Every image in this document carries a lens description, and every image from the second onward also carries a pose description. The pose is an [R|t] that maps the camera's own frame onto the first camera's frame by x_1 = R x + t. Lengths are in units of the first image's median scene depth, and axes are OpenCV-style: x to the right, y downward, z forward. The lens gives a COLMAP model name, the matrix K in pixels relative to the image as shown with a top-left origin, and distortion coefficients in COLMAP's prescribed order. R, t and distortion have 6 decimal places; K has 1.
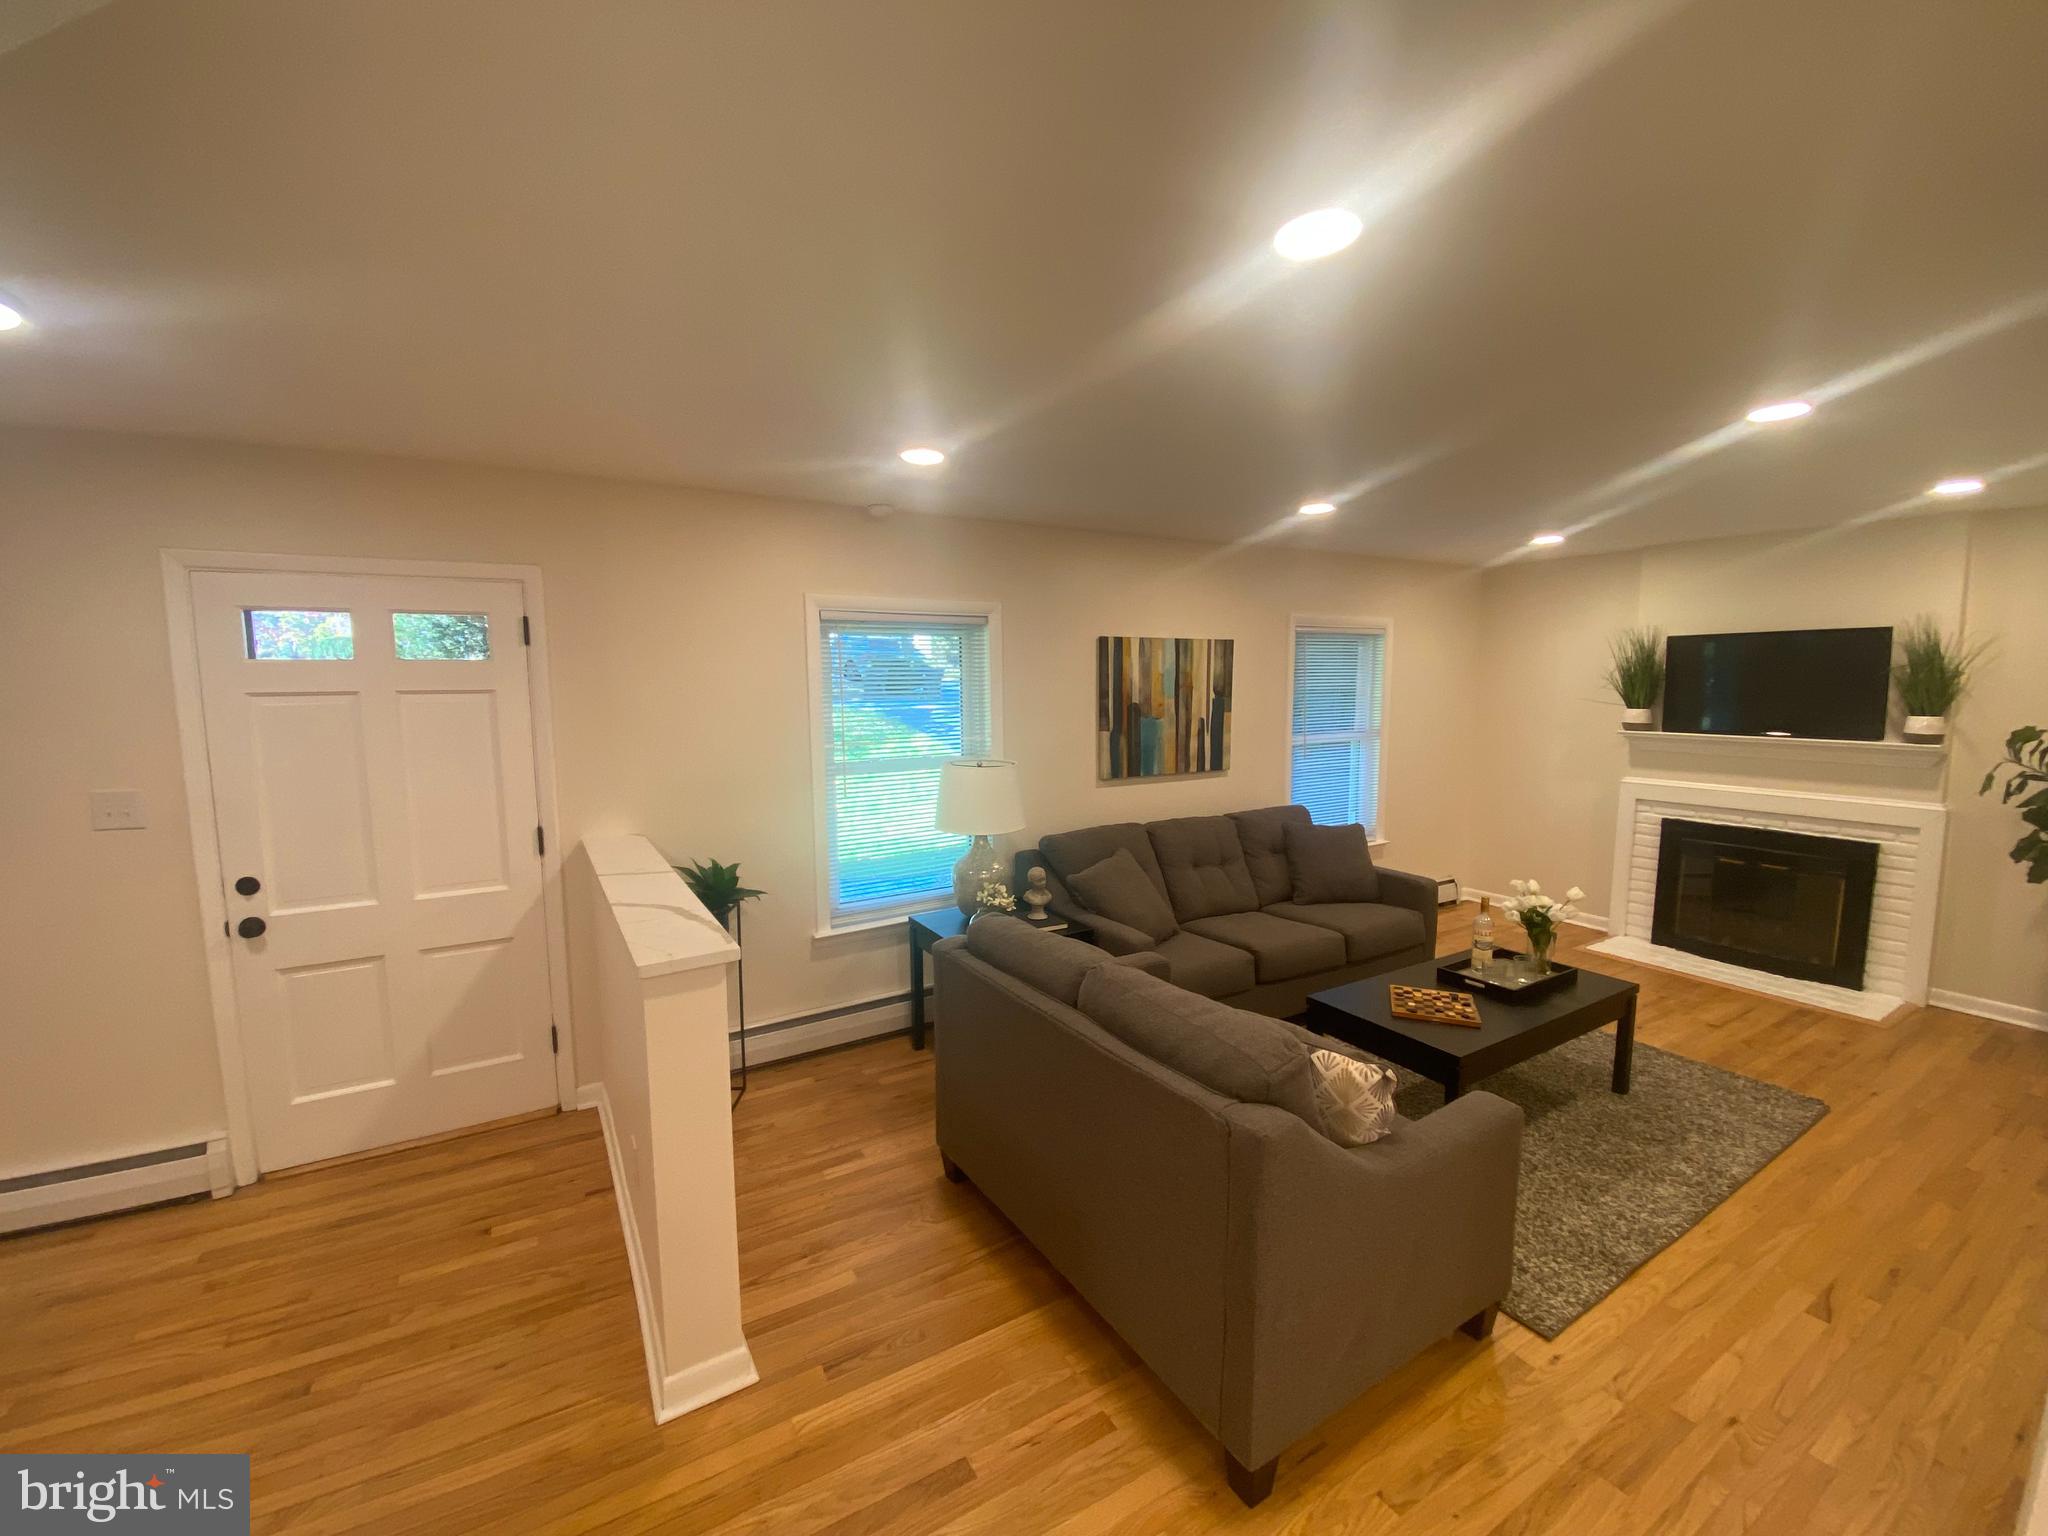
lens RADIAL K [[832.3, 0, 1008.8], [0, 832.3, 781.1], [0, 0, 1]] dist [-0.014353, -0.005449]
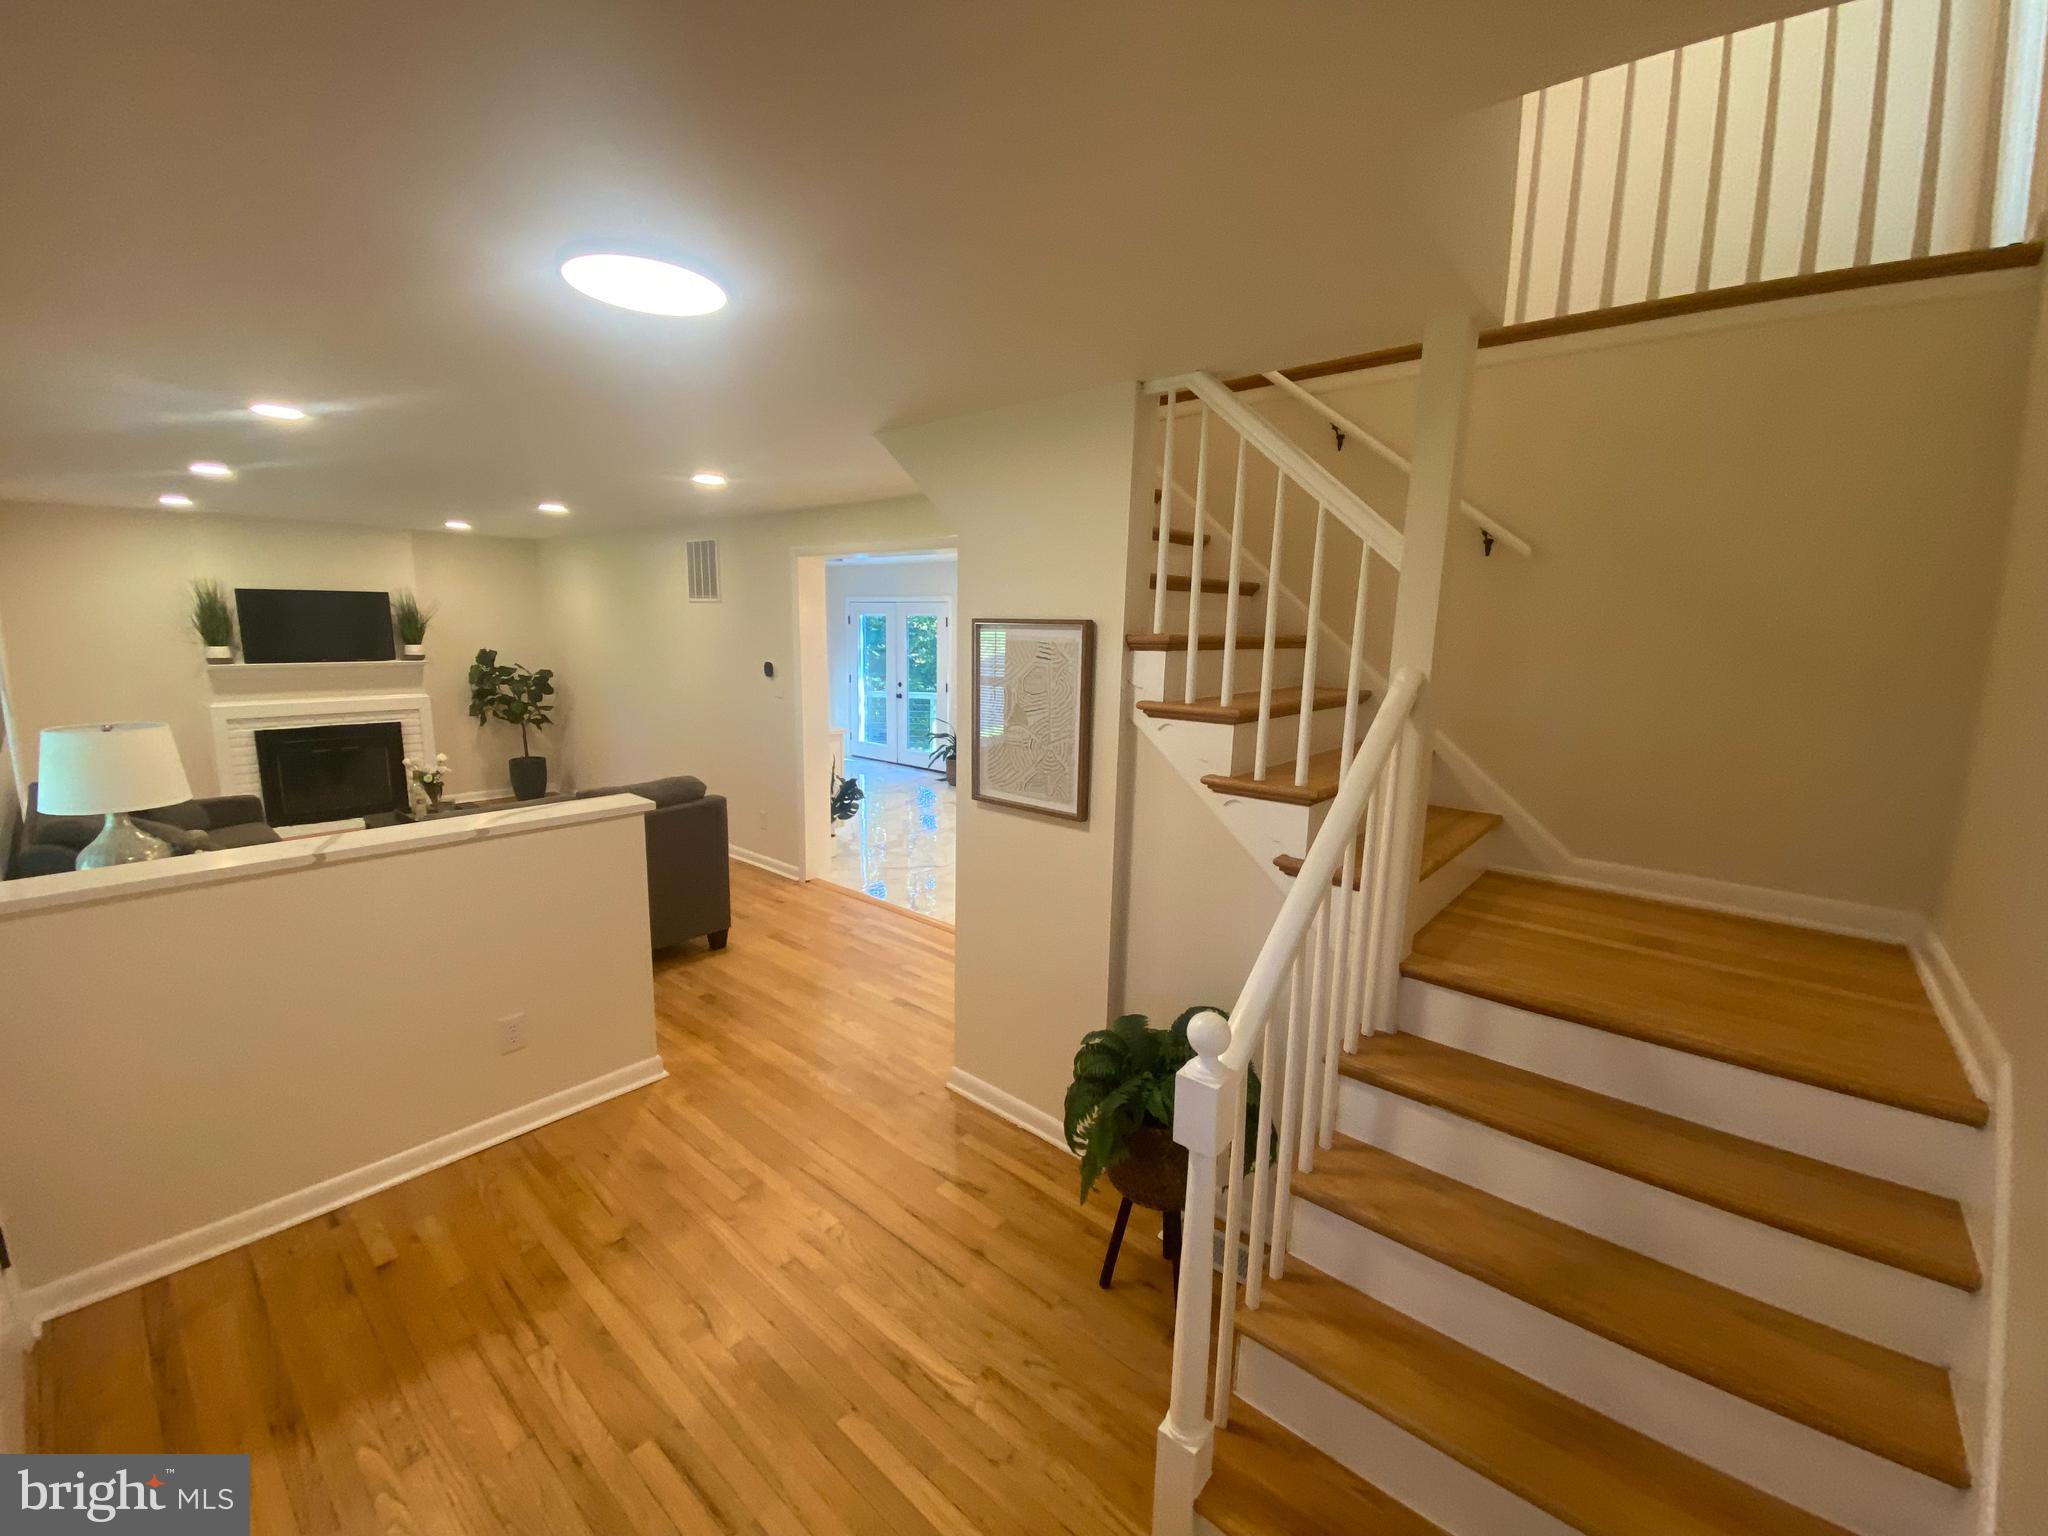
lens RADIAL K [[832.3, 0, 1023.3], [0, 832.3, 753.6], [0, 0, 1]] dist [-0.014353, -0.005449]
pose [[-0.324832, -0.145775, 0.934470, -0.970350], [0.092002, 0.978494, 0.184623, -0.056205], [-0.941286, 0.145944, -0.304434, 0.324222]]
